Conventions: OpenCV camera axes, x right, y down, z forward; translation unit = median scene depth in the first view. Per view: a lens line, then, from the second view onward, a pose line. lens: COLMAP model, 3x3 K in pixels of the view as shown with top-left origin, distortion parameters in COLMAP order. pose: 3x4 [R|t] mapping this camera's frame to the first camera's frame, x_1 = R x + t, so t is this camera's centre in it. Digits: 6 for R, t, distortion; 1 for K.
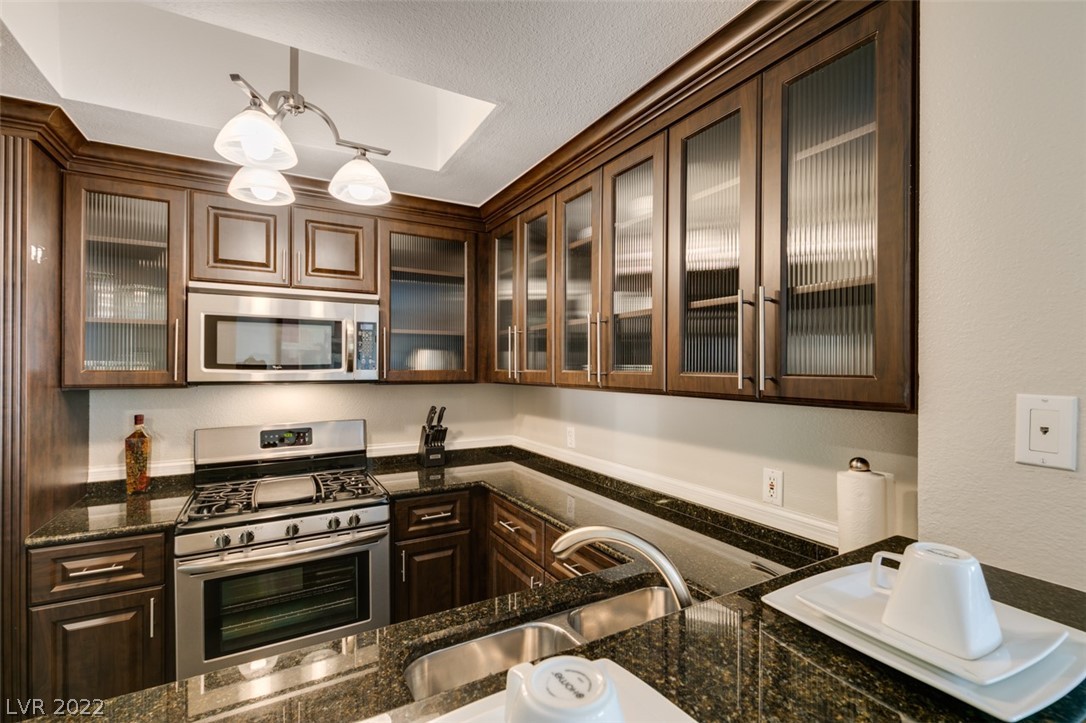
lens RADIAL K [[483.6, 0, 544.4], [0, 483.6, 366.7], [0, 0, 1]] dist [-0.001092, -0.001282]
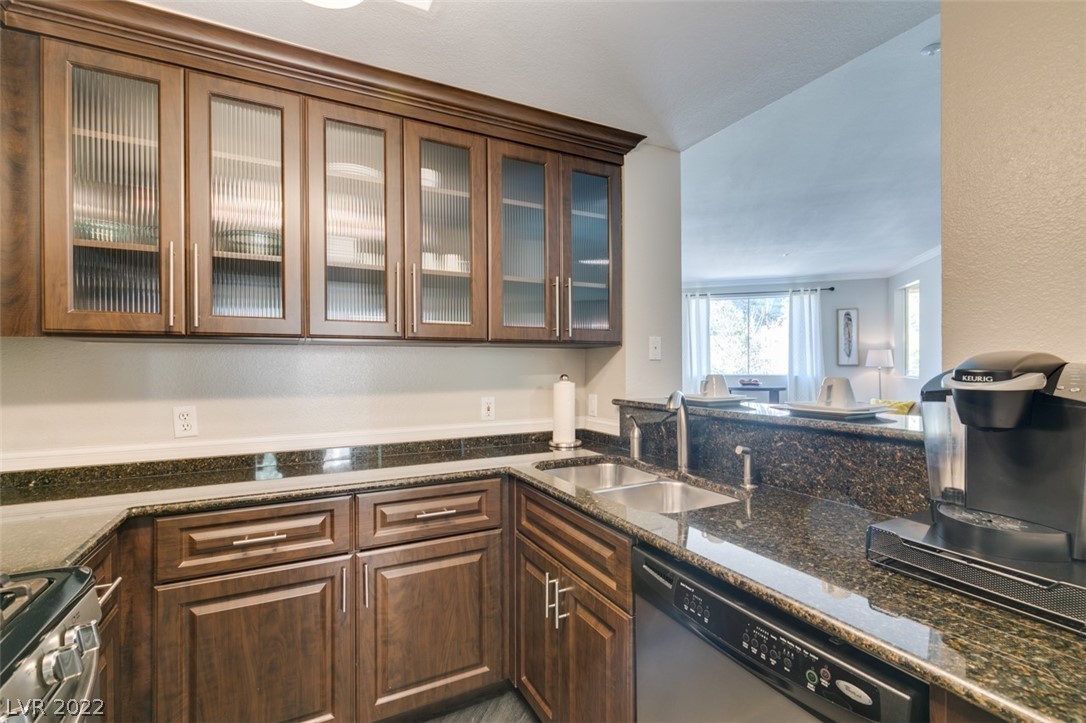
lens RADIAL K [[482.8, 0, 538.5], [0, 482.8, 365.9], [0, 0, 1]] dist [0.005282, -0.000475]
pose [[0.062235, -0.003112, 0.998057, -0.733699], [0.005183, 0.999983, 0.002795, 0.083714], [-0.998048, 0.004999, 0.062250, 0.559452]]
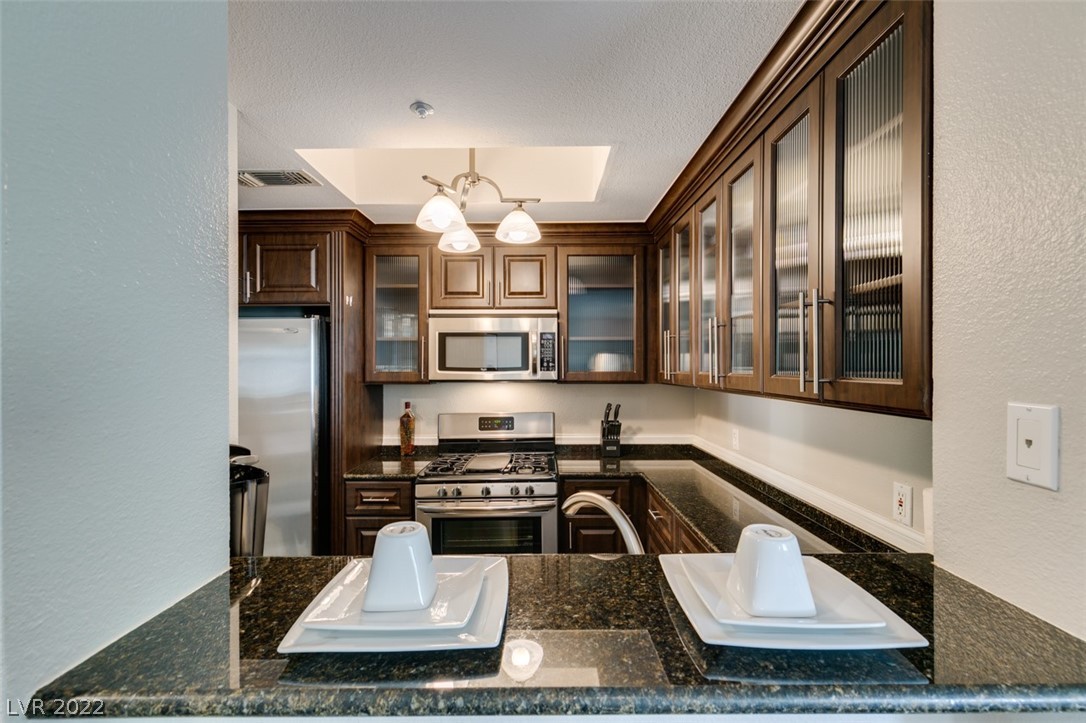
lens RADIAL K [[483.6, 0, 544.4], [0, 483.6, 366.7], [0, 0, 1]] dist [-0.001092, -0.001282]
pose [[0.869849, -0.004365, -0.493299, 0.250626], [0.004016, 0.999990, -0.001766, -0.003792], [0.493302, -0.000445, 0.869858, -0.074507]]
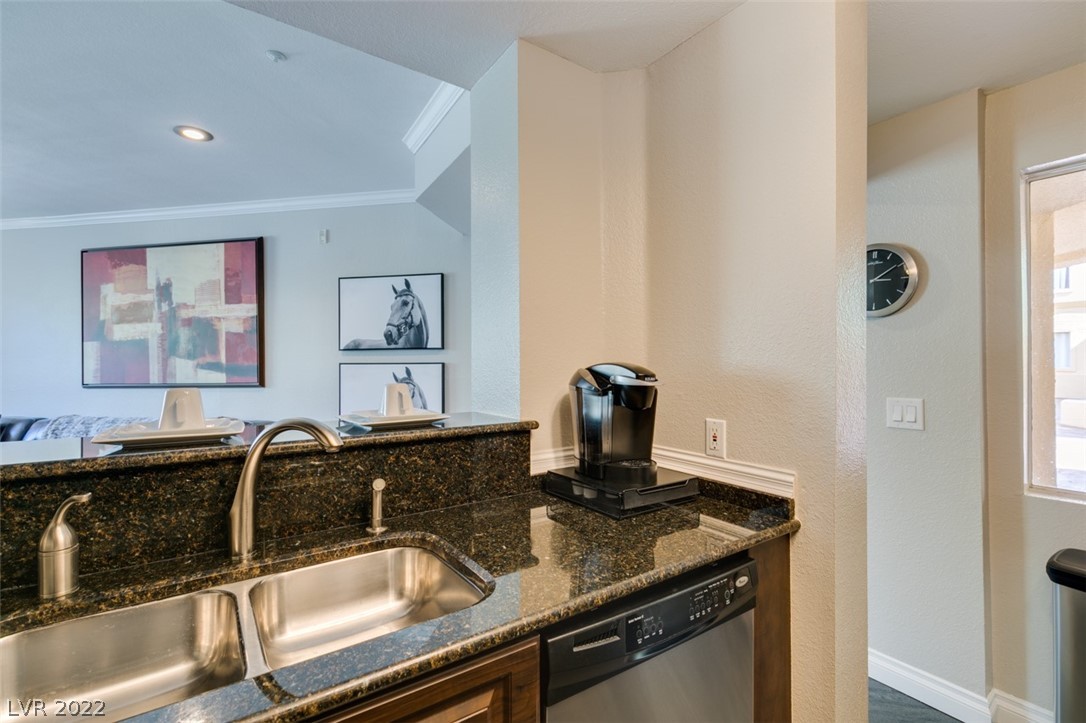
lens RADIAL K [[483.6, 0, 544.4], [0, 483.6, 366.7], [0, 0, 1]] dist [-0.001092, -0.001282]
pose [[-0.996765, 0.003284, -0.080308, -0.137373], [0.003334, 0.999994, -0.000486, 0.081605], [0.080306, -0.000752, -0.996770, 0.860886]]
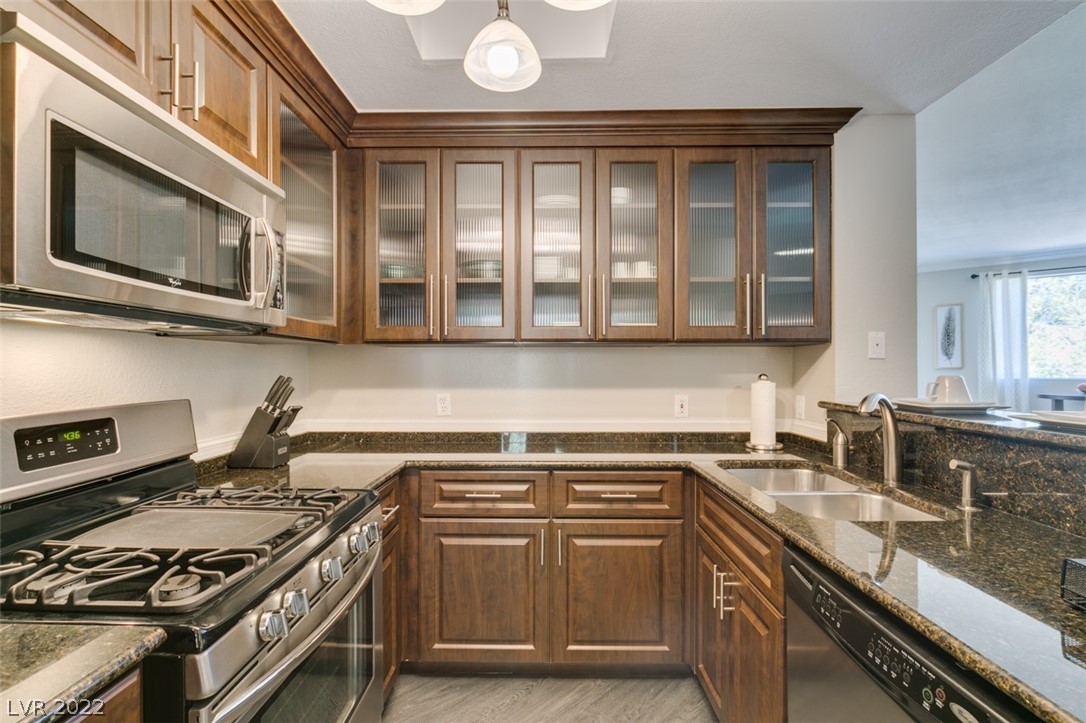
lens RADIAL K [[484.0, 0, 543.5], [0, 484.0, 364.6], [0, 0, 1]] dist [0.004022, -0.000514]
pose [[0.513111, -0.000987, 0.858322, -0.791105], [0.001532, 0.999999, 0.000234, 0.085168], [-0.858321, 0.001195, 0.513112, 0.436703]]
